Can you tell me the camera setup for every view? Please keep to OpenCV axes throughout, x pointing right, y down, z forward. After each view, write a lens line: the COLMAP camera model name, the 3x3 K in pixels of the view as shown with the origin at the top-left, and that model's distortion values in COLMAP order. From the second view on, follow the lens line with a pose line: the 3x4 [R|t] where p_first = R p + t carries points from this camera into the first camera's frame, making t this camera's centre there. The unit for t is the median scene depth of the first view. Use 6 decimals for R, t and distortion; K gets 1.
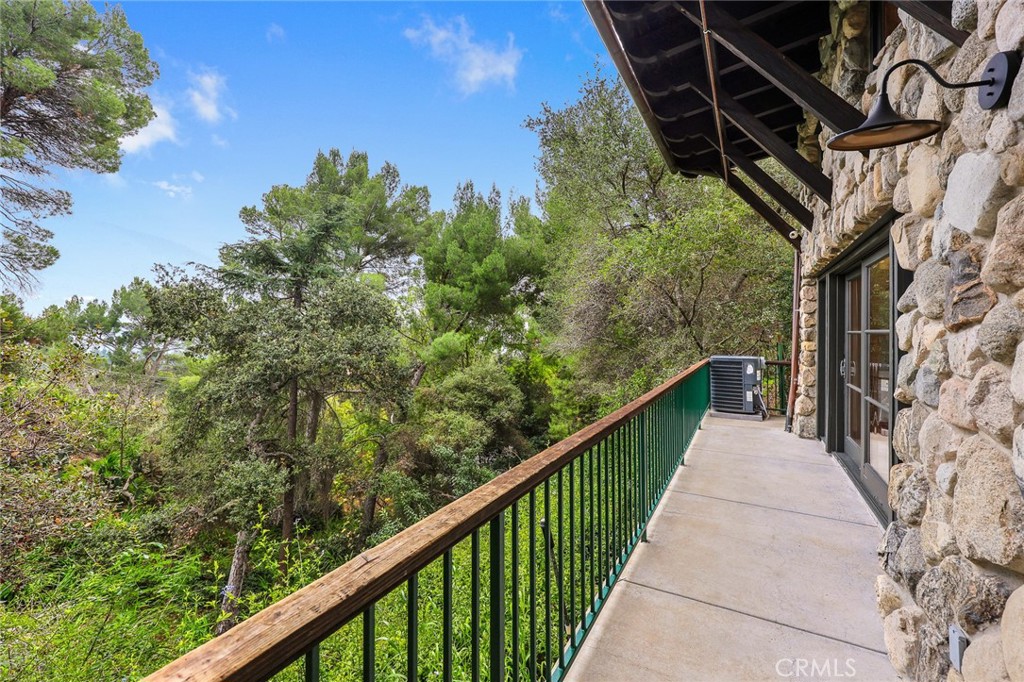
lens RADIAL K [[429.9, 0, 504.6], [0, 429.9, 327.8], [0, 0, 1]] dist [0.002699, -0.000178]
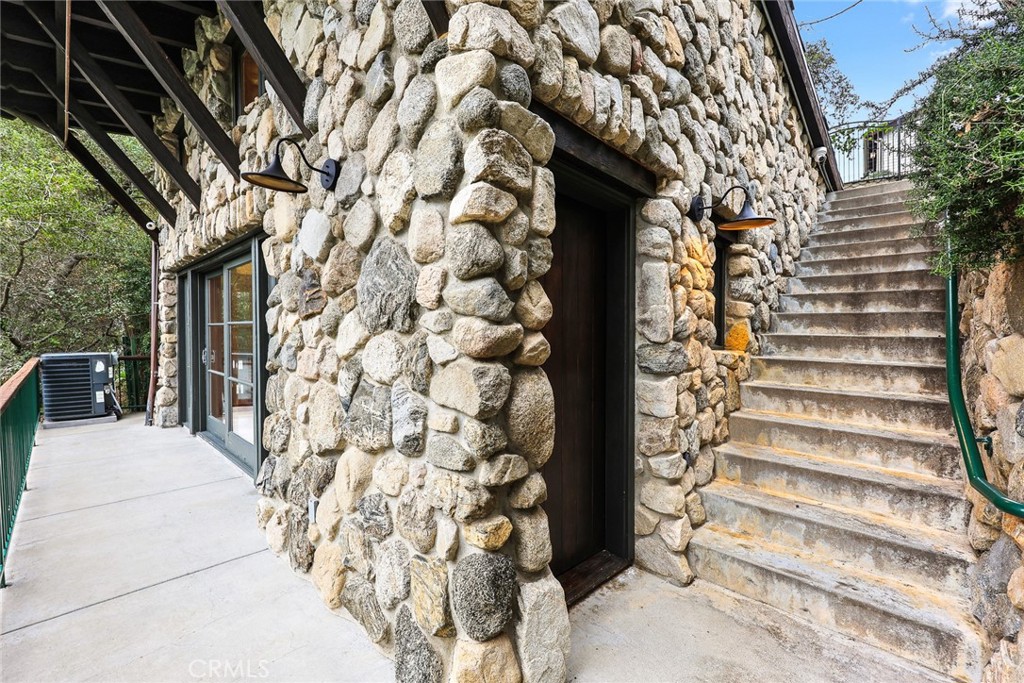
lens RADIAL K [[429.9, 0, 509.7], [0, 429.9, 334.7], [0, 0, 1]] dist [0.002699, -0.000178]
pose [[0.234533, -0.013943, 0.972008, -0.159132], [-0.007884, 0.999837, 0.016244, 0.016466], [-0.972076, -0.011473, 0.234385, -0.048770]]
